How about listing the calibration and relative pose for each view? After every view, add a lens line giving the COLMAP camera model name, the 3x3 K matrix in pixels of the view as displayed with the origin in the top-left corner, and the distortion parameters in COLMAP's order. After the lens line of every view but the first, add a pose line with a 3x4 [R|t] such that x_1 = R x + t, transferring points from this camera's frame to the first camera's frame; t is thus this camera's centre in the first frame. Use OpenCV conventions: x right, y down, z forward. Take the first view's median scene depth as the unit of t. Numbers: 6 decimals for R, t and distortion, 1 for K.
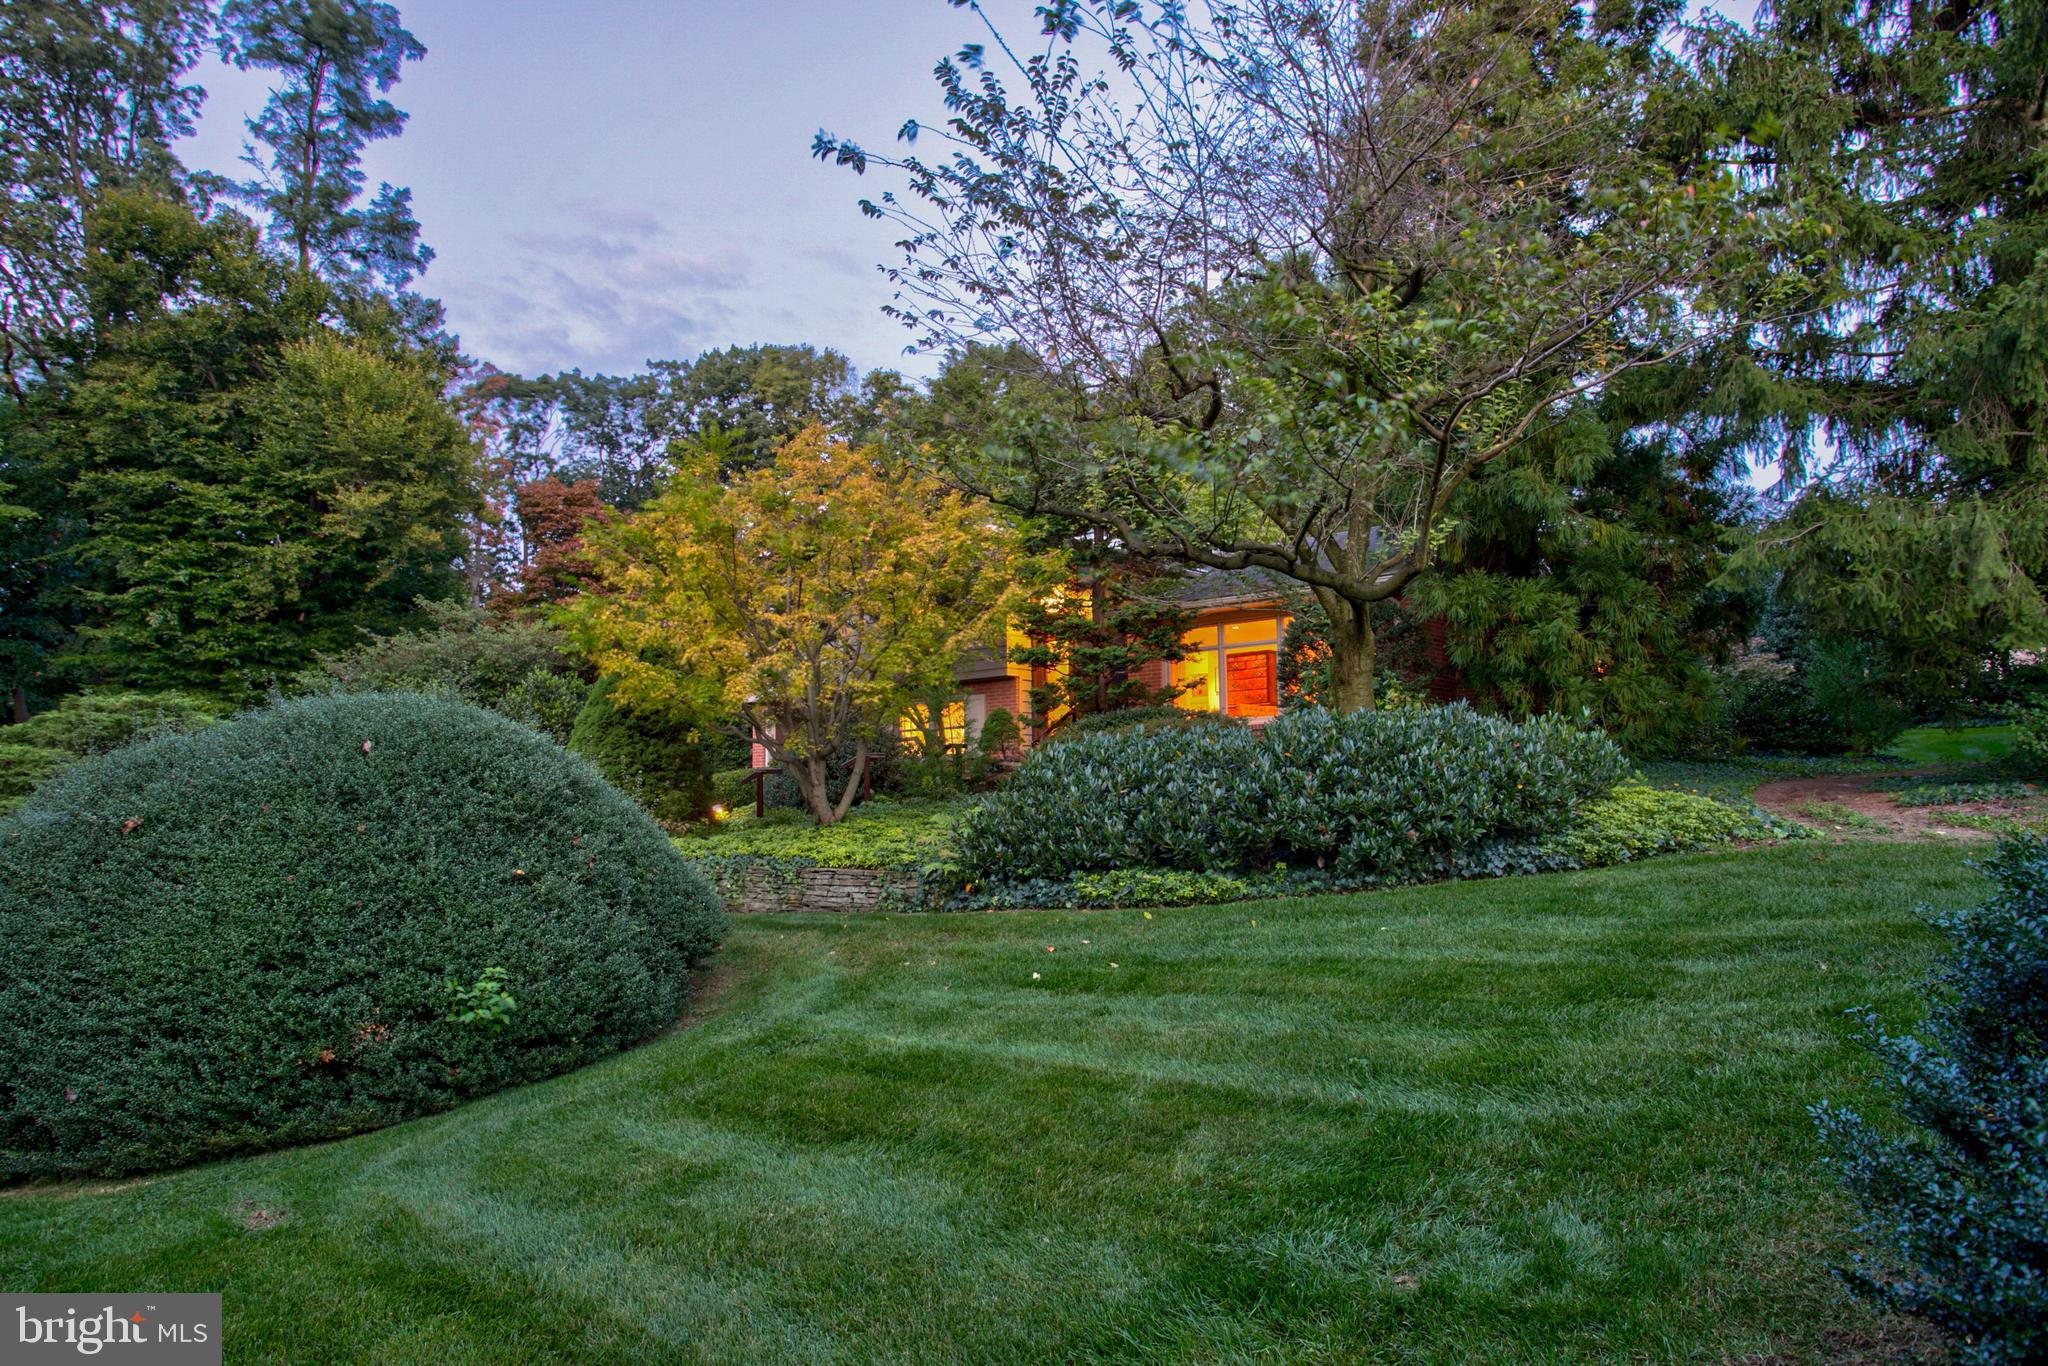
lens RADIAL K [[1337.8, 0, 1028.1], [0, 1337.8, 684.0], [0, 0, 1]] dist [-0.004932, 0.027565]
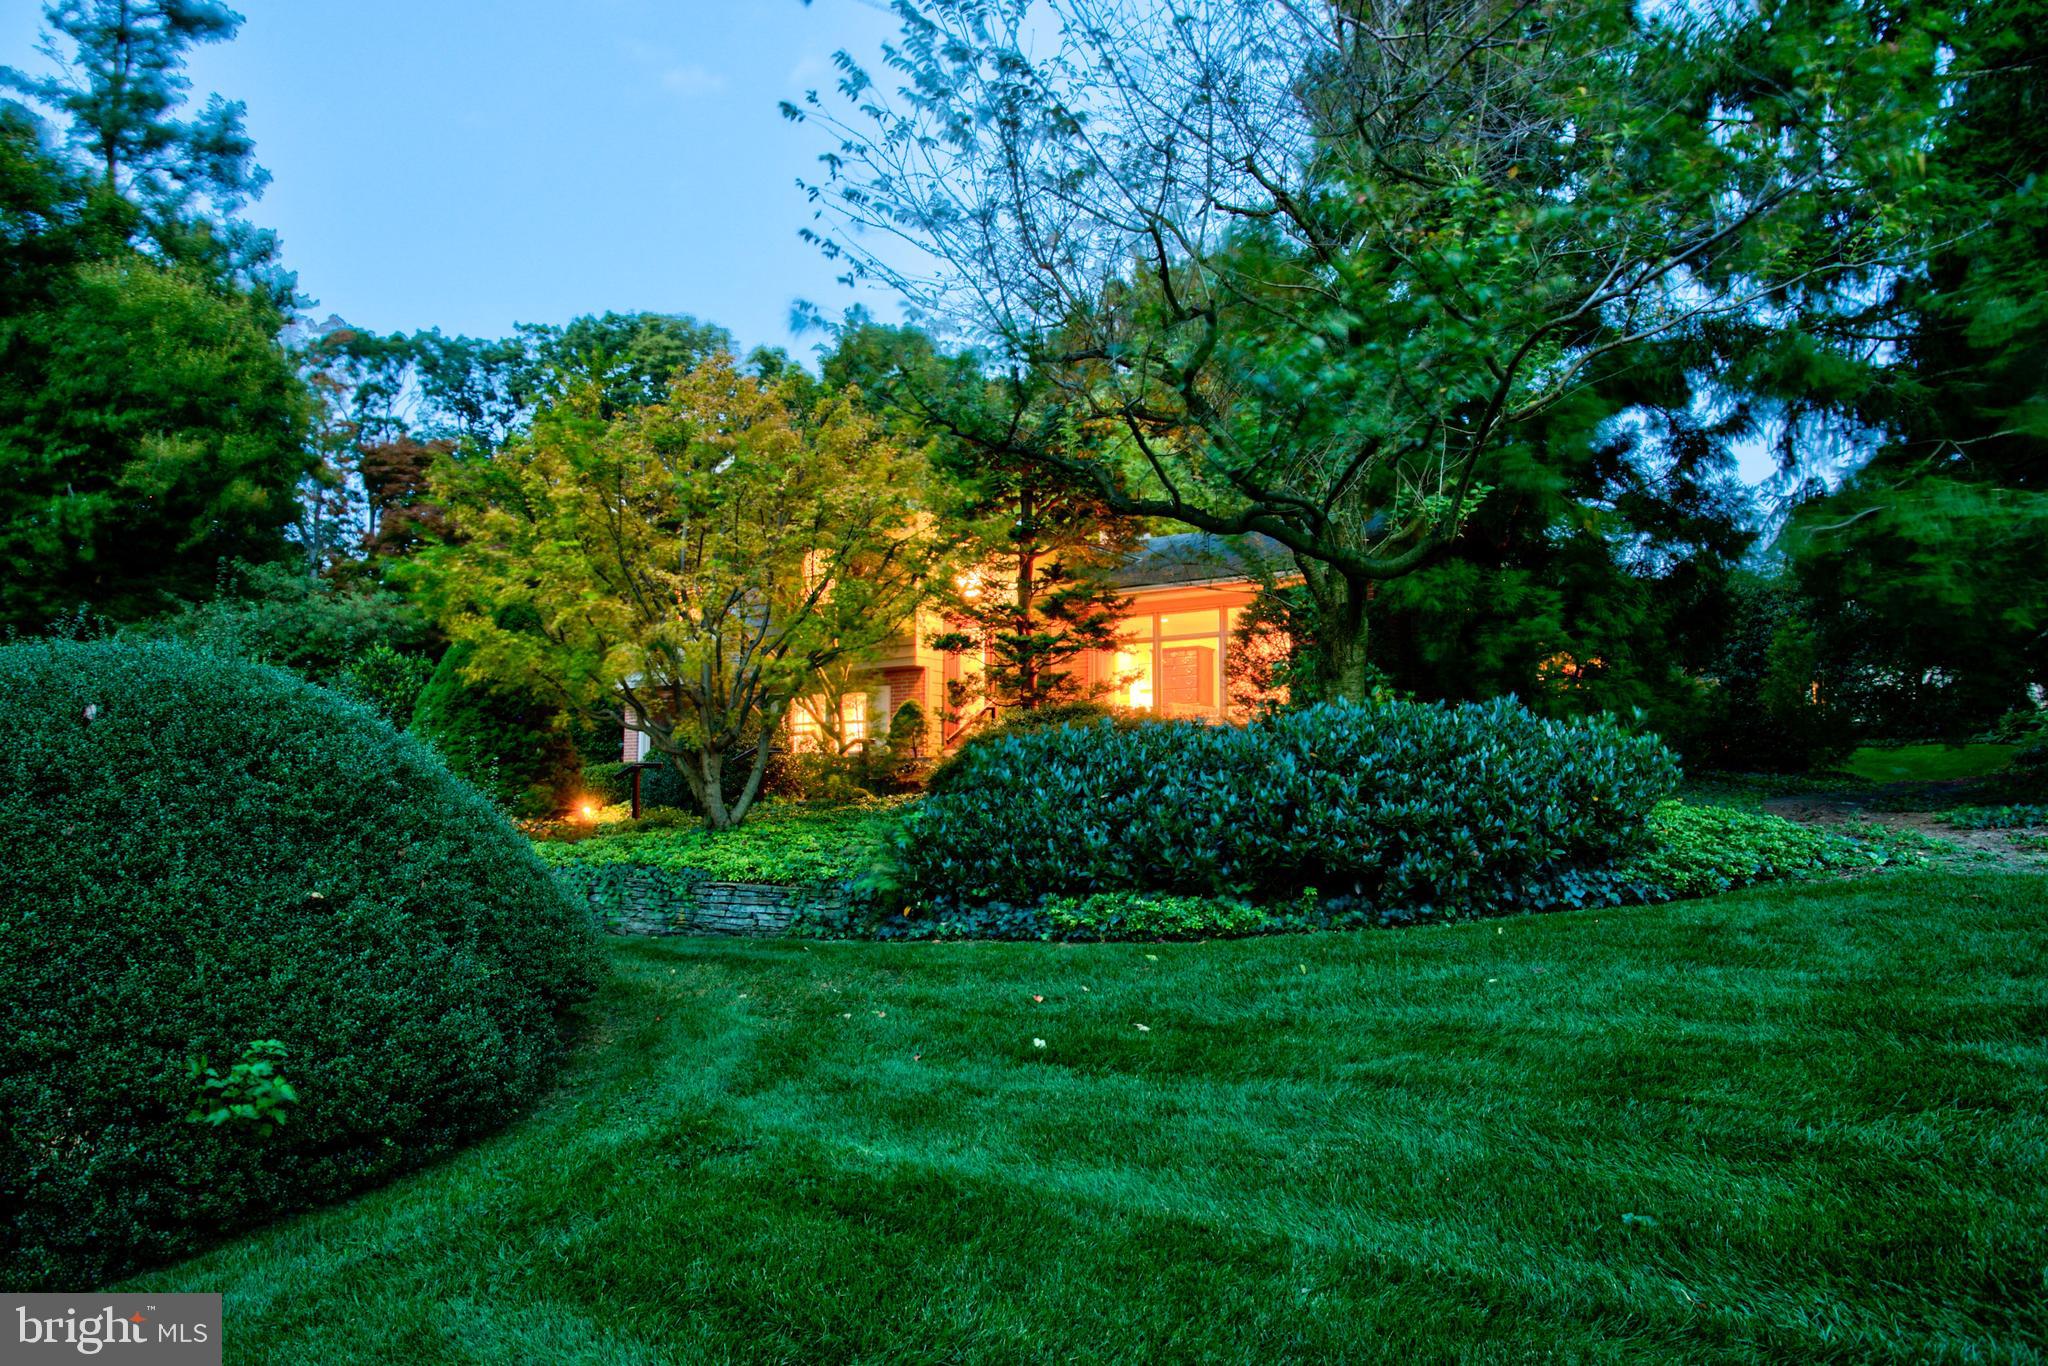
lens RADIAL K [[1337.8, 0, 1025.9], [0, 1337.8, 682.1], [0, 0, 1]] dist [-0.004932, 0.027565]
pose [[0.995158, 0.025887, 0.094821, -0.047839], [-0.025479, 0.999660, -0.005511, 0.013956], [-0.094932, 0.003069, 0.995479, 0.161381]]
